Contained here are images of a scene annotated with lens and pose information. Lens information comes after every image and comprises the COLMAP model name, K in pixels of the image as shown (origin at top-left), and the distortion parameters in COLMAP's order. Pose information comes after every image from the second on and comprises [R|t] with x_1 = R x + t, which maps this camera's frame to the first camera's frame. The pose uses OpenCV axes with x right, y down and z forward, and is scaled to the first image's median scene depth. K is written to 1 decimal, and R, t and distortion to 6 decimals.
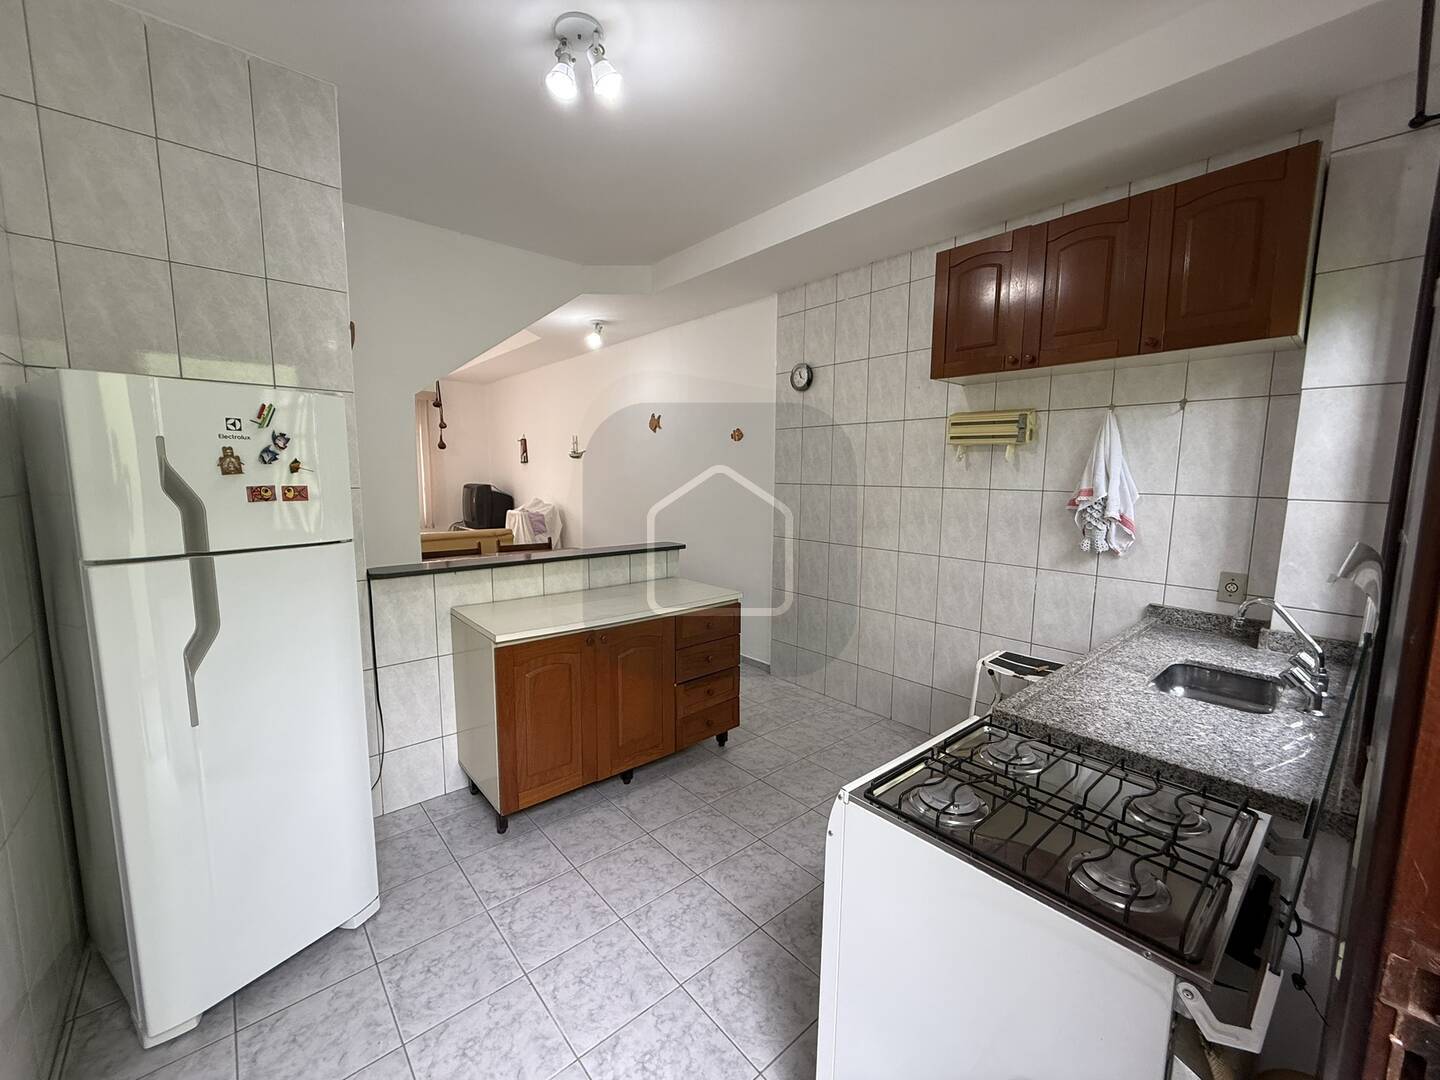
lens RADIAL K [[575.8, 0, 708.4], [0, 575.8, 543.0], [0, 0, 1]] dist [0.002575, -0.000229]
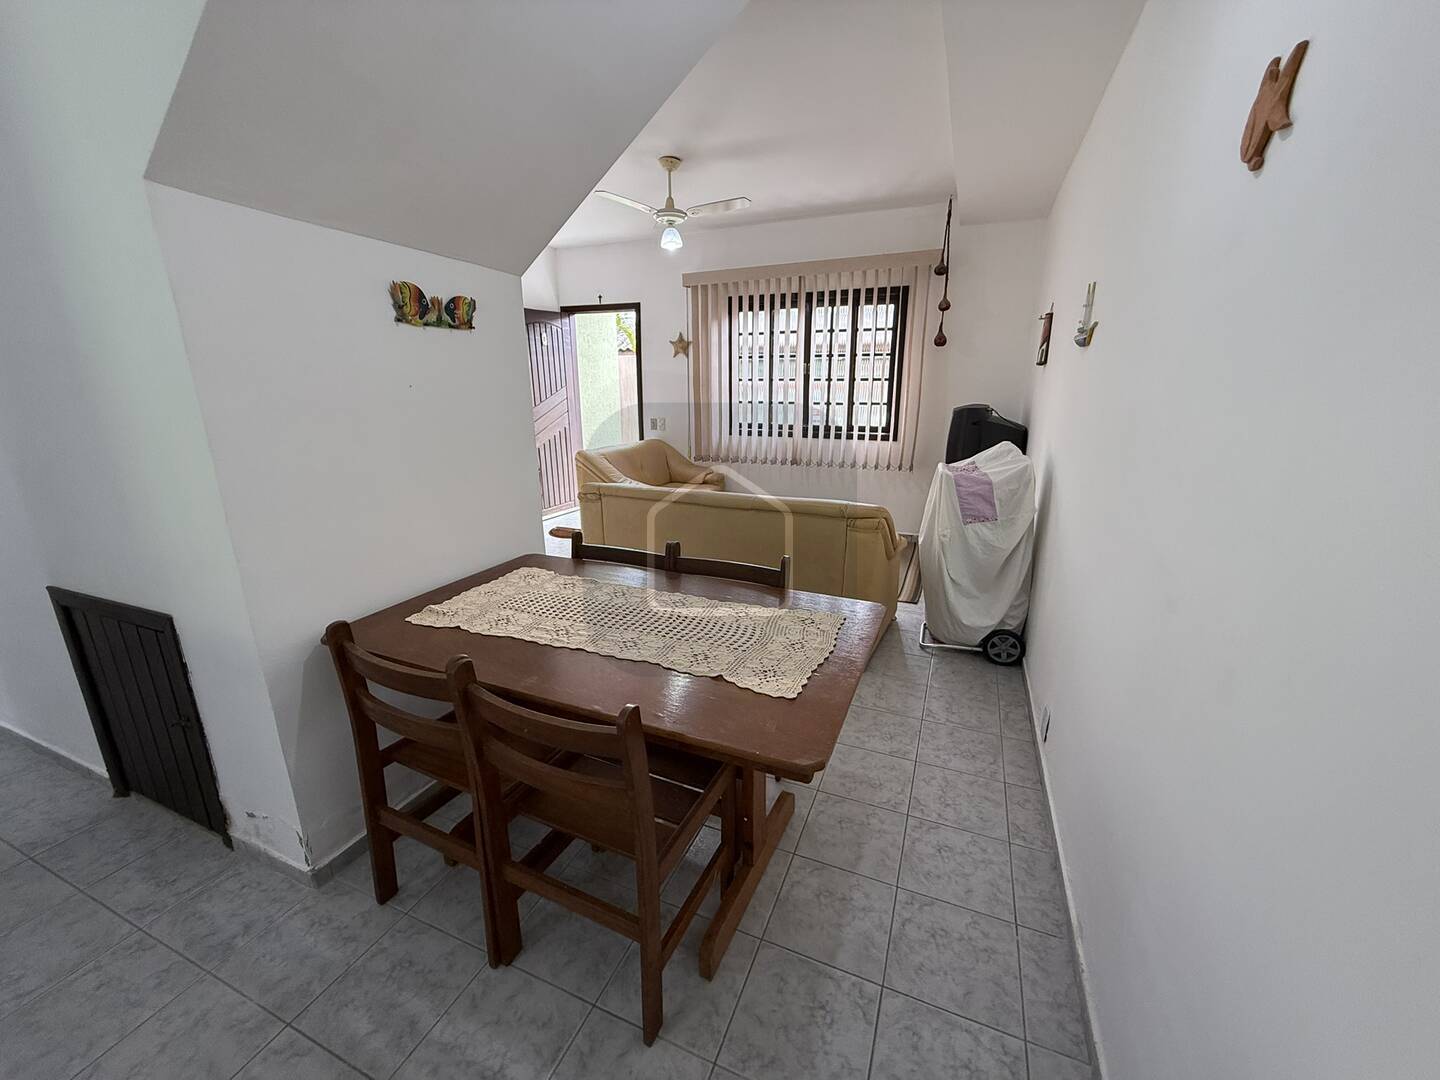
lens RADIAL K [[575.8, 0, 720.3], [0, 575.8, 537.8], [0, 0, 1]] dist [0.002575, -0.000229]
pose [[0.441445, 0.227630, -0.867935, 0.079615], [-0.101925, 0.973747, 0.203540, -0.299272], [0.891480, -0.001387, 0.453057, 2.336858]]
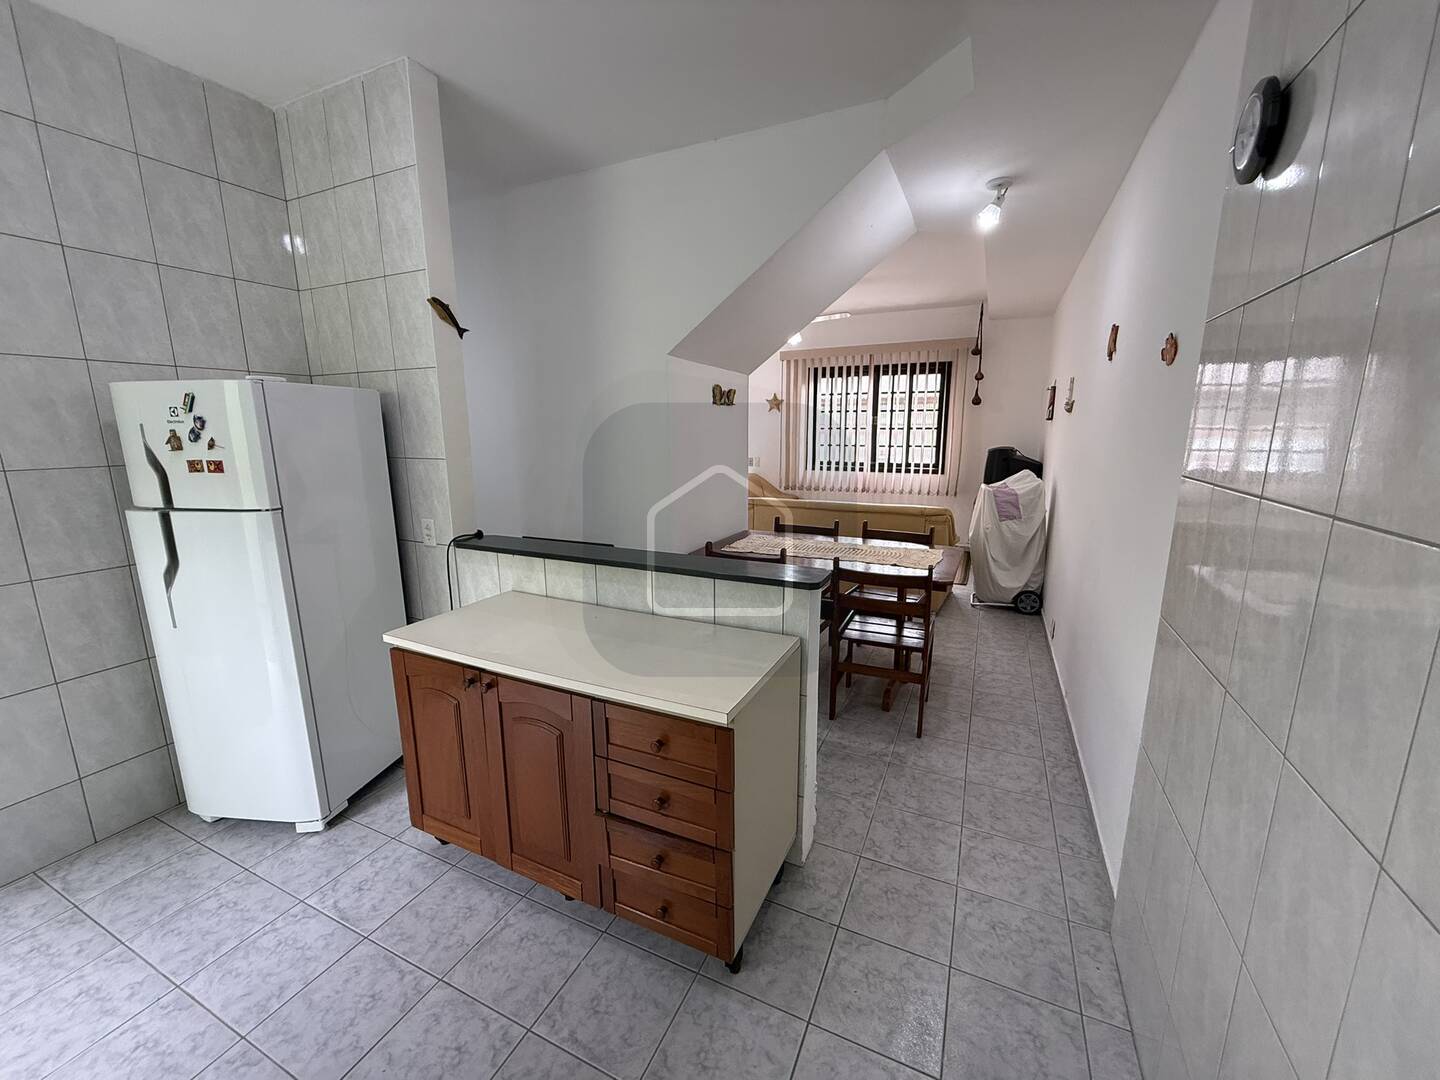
lens RADIAL K [[575.8, 0, 725.3], [0, 575.8, 542.4], [0, 0, 1]] dist [0.002575, -0.000229]
pose [[0.412541, 0.170973, -0.894750, 0.814031], [-0.103576, 0.984663, 0.140398, -0.206851], [0.905032, 0.034754, 0.423922, 1.440811]]
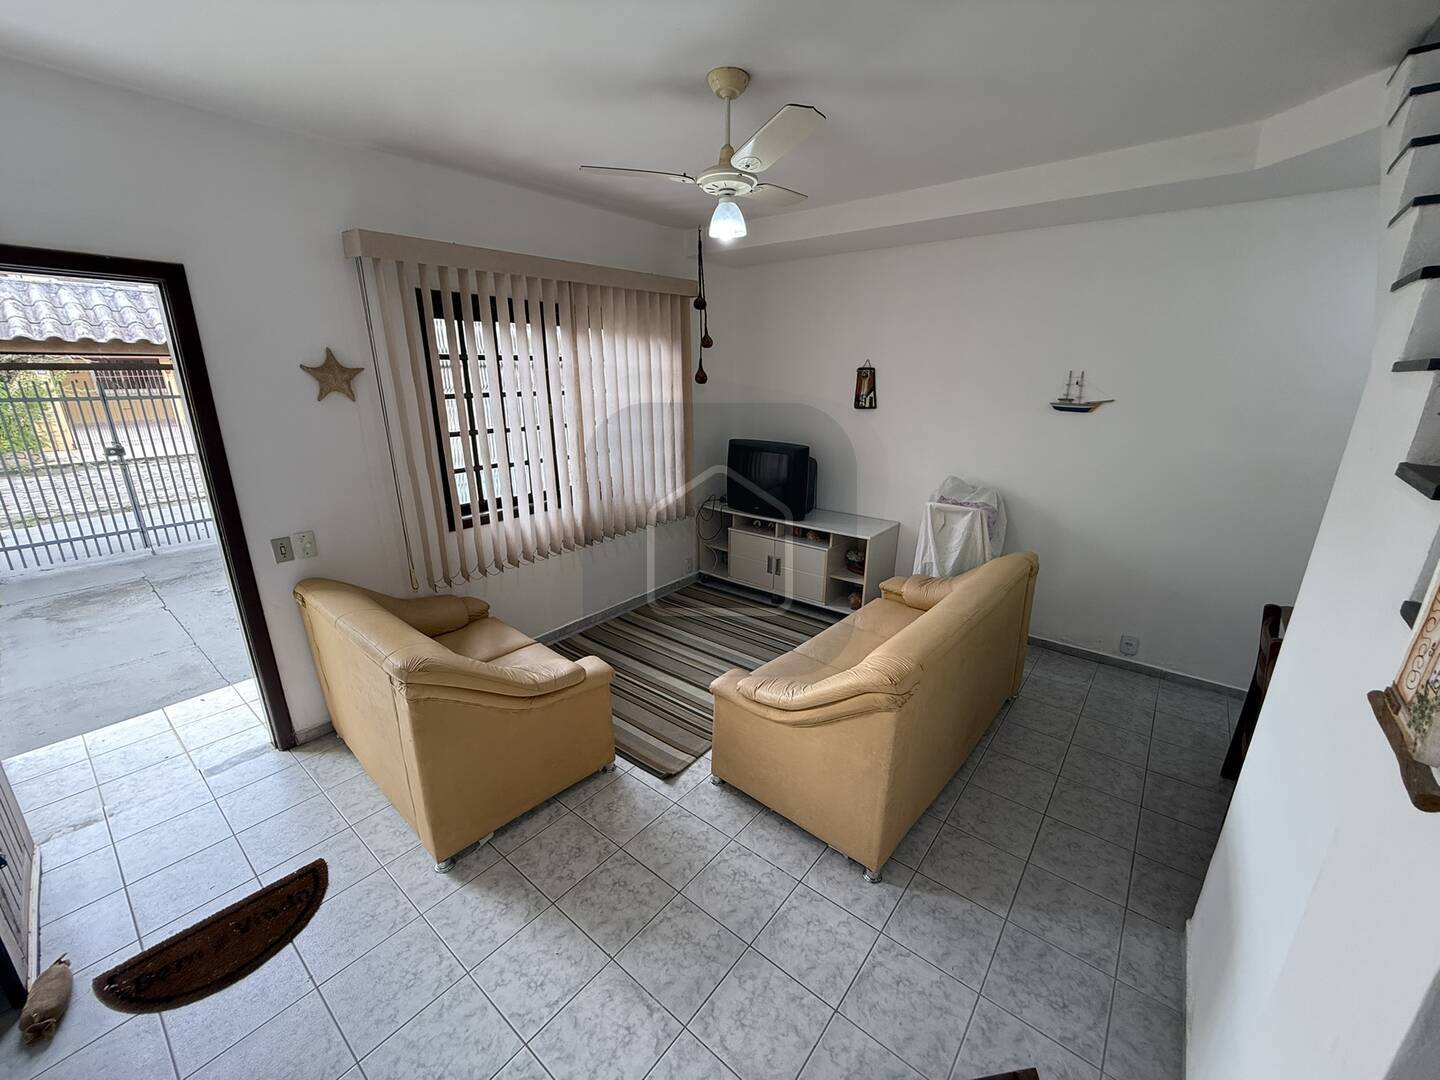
lens RADIAL K [[575.8, 0, 725.9], [0, 575.8, 536.4], [0, 0, 1]] dist [0.002575, -0.000229]
pose [[0.983755, -0.056914, 0.170257, -2.513678], [0.028530, 0.985926, 0.164729, -0.484805], [-0.177237, -0.157195, 0.971533, 1.830999]]
